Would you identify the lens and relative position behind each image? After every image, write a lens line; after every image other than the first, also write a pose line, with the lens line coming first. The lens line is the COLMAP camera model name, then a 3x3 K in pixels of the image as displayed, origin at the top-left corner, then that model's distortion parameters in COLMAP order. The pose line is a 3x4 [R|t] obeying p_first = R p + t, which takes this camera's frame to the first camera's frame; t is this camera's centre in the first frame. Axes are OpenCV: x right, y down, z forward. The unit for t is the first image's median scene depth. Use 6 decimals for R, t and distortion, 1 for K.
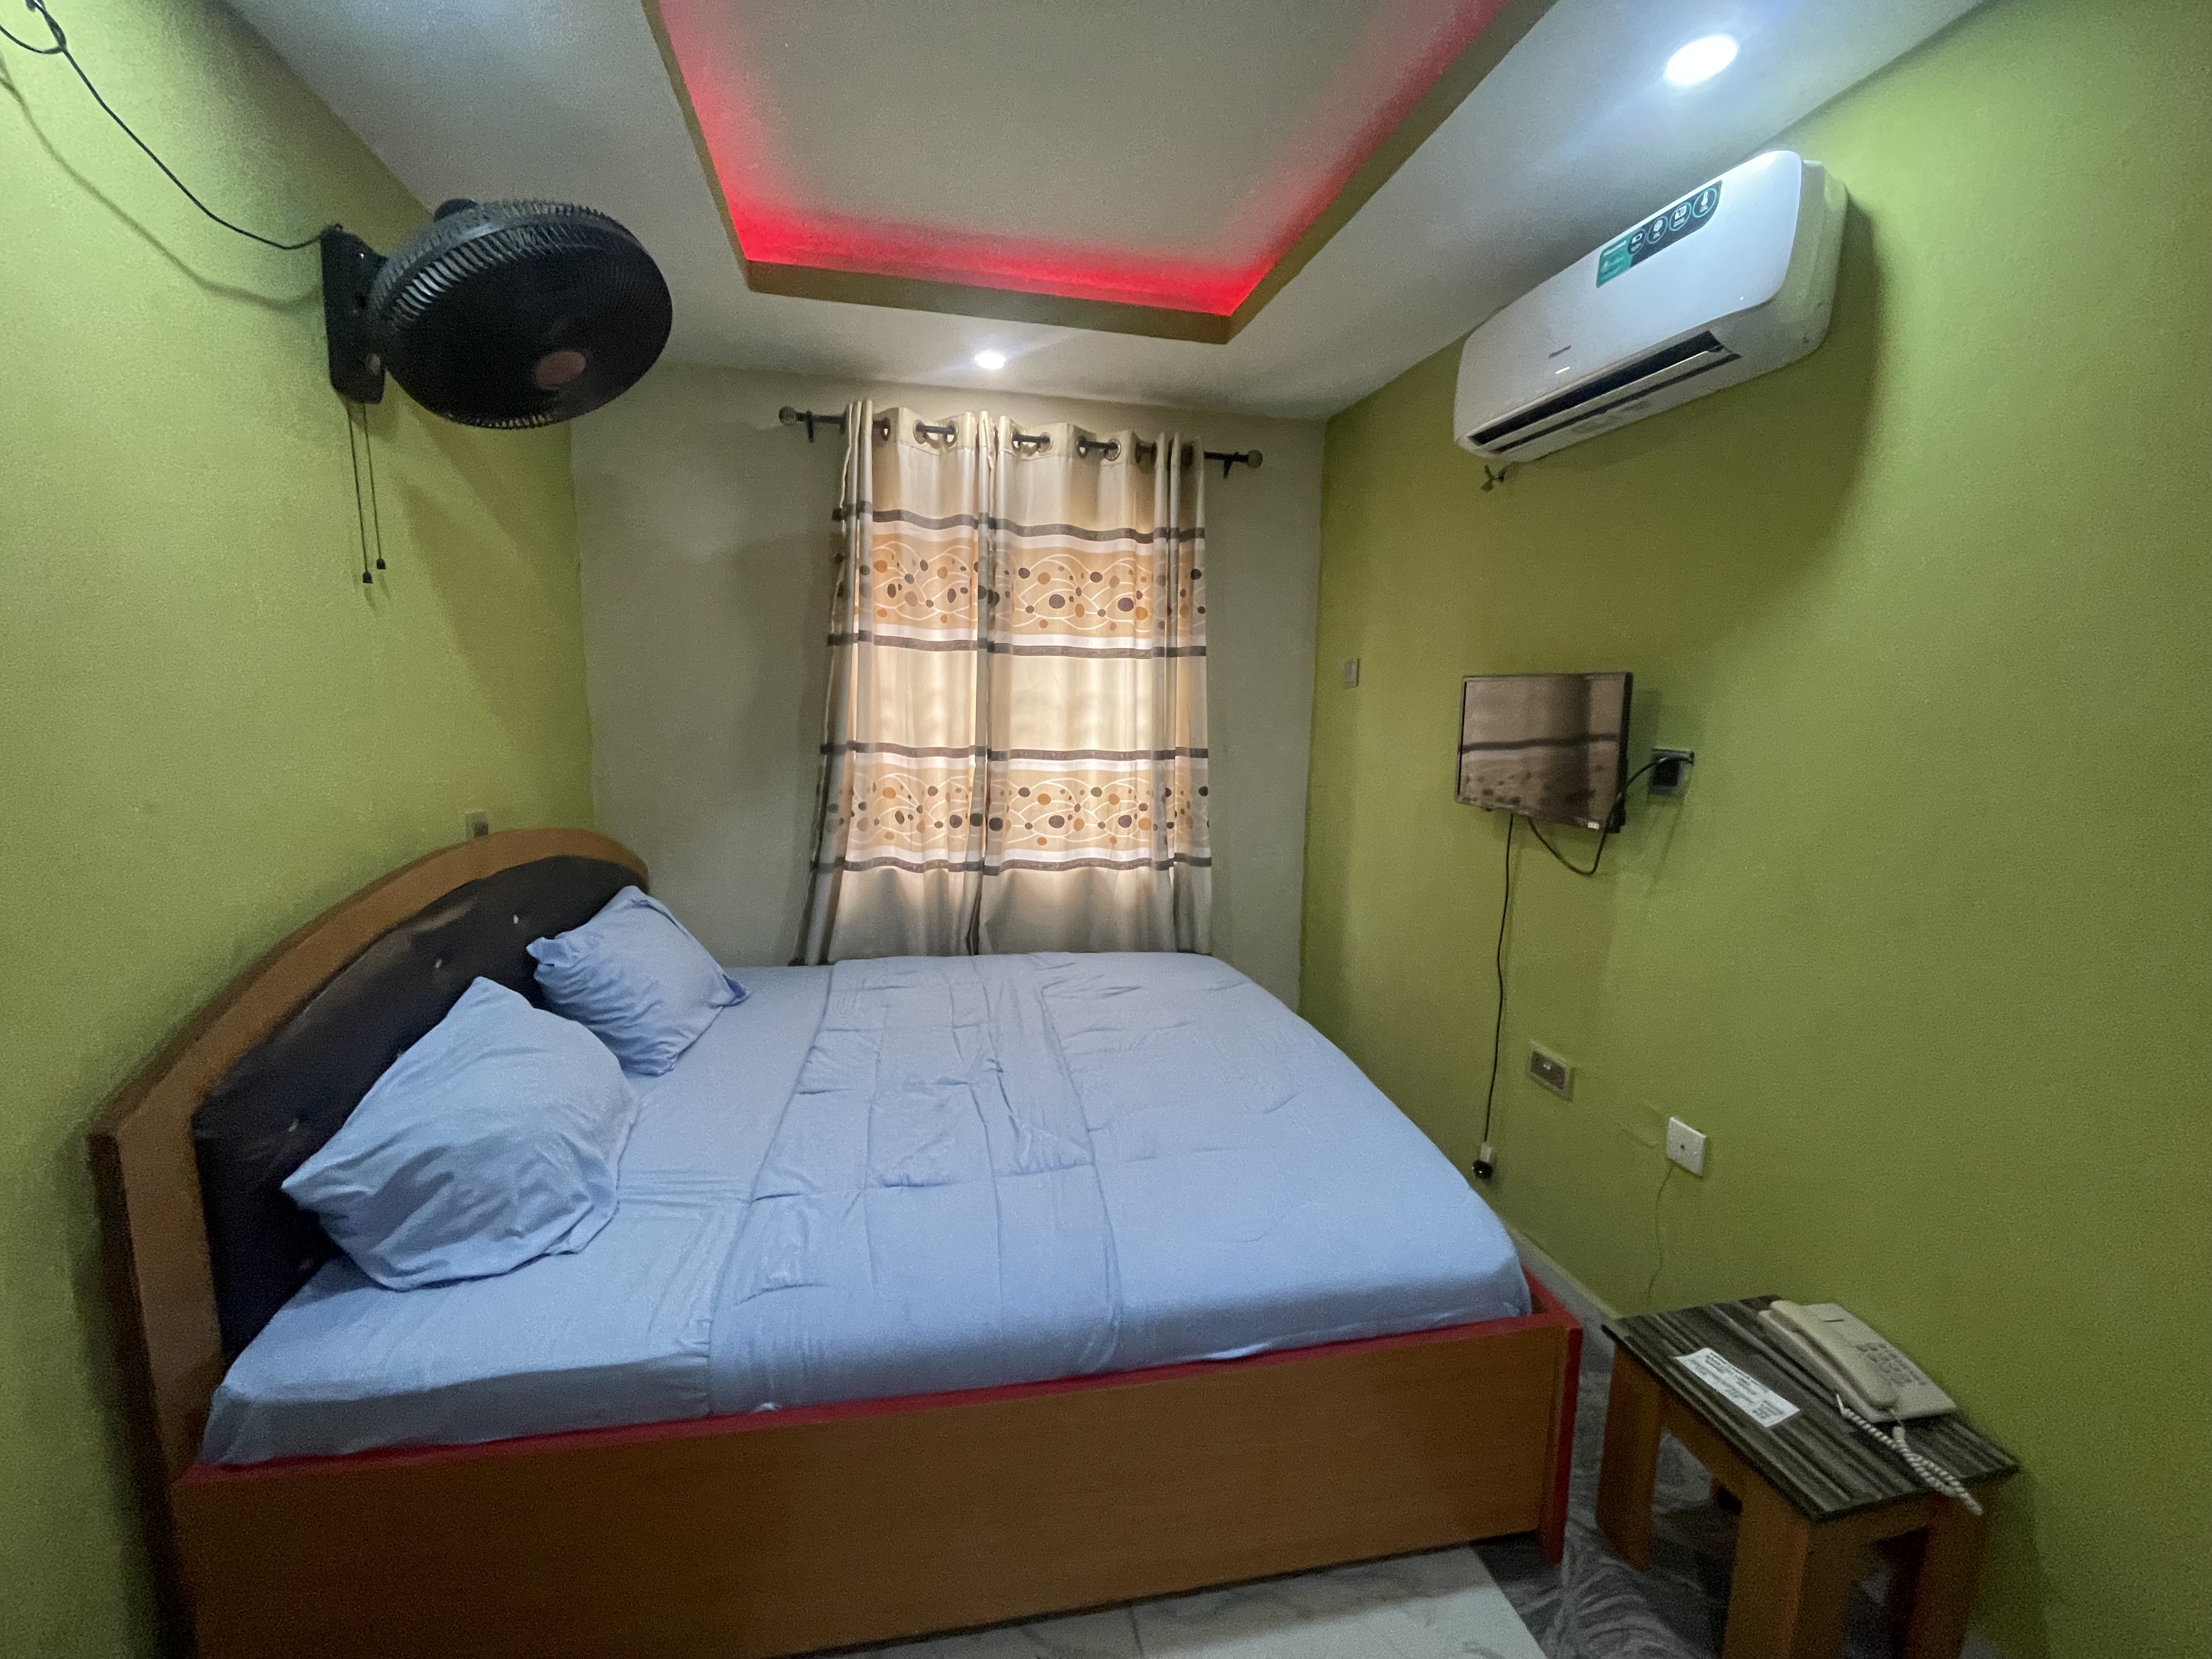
lens RADIAL K [[886.0, 0, 1106.0], [0, 886.0, 829.5], [0, 0, 1]] dist [-0.000710, -0.008921]
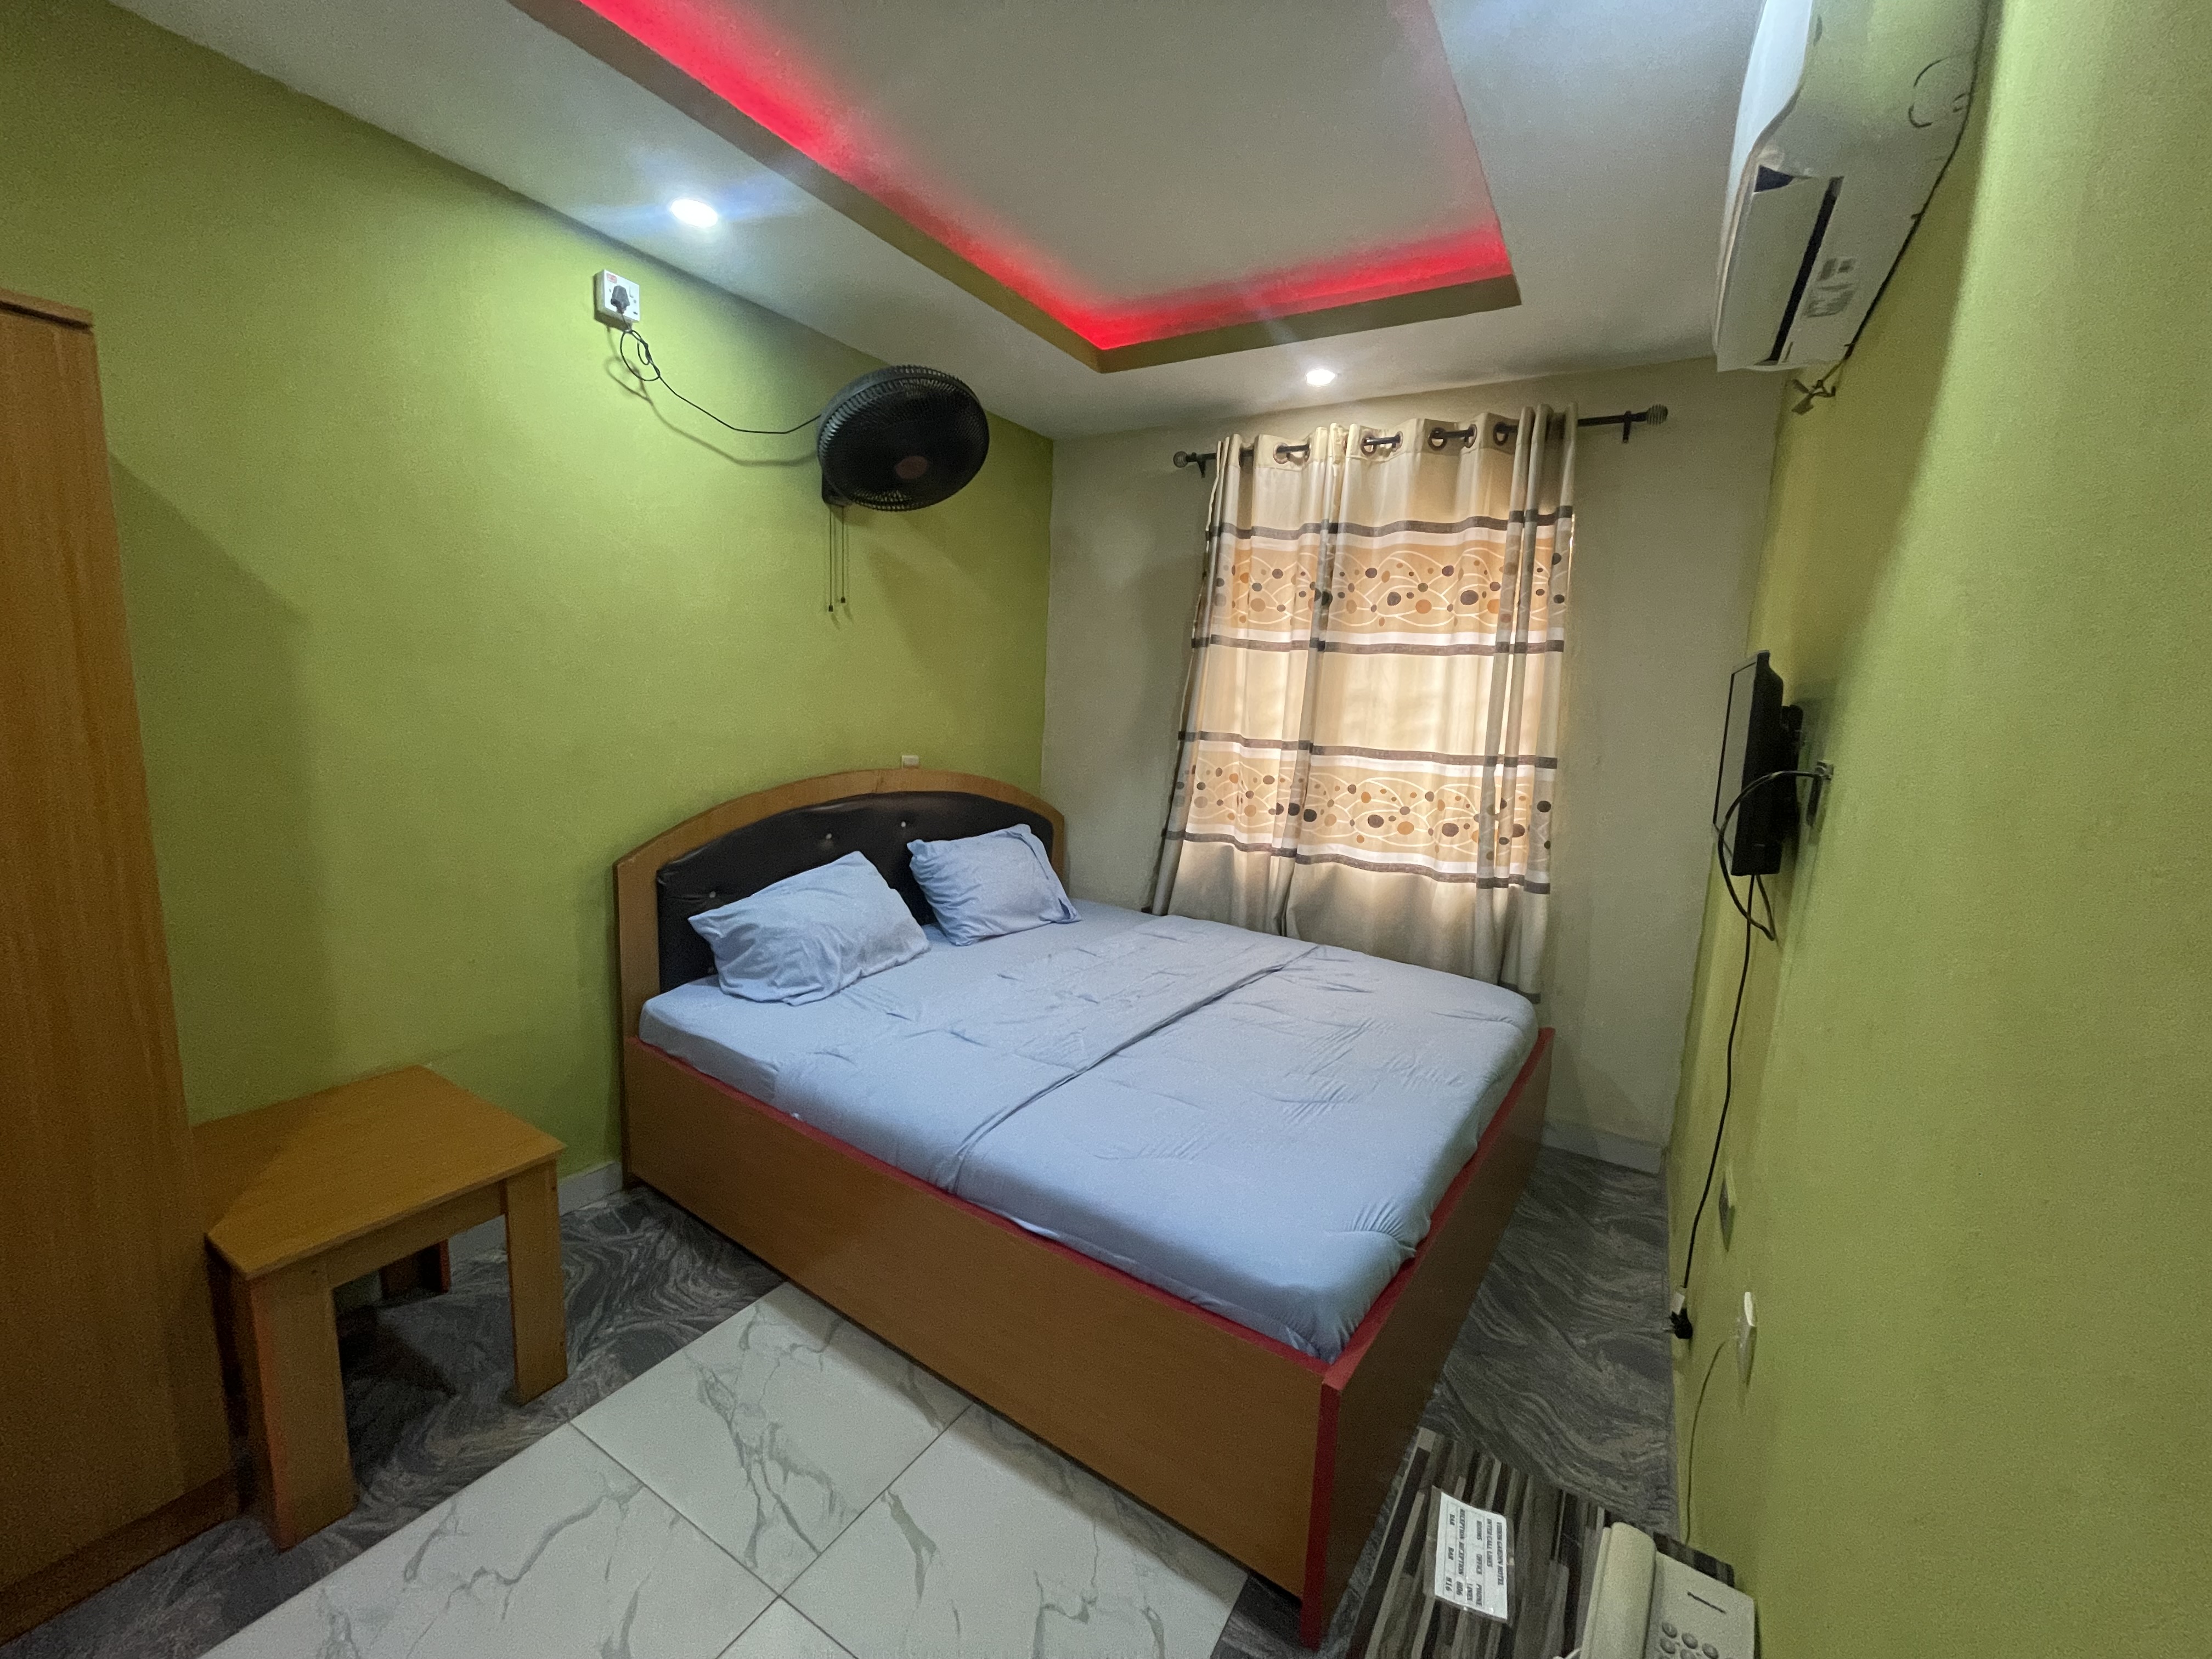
lens RADIAL K [[885.5, 0, 1106.0], [0, 885.5, 829.5], [0, 0, 1]] dist [-0.015207, -0.008935]
pose [[0.711447, 0.117135, -0.692909, 0.432303], [-0.131956, 0.990739, 0.031996, 0.008802], [0.690240, 0.068669, 0.720315, 0.085254]]
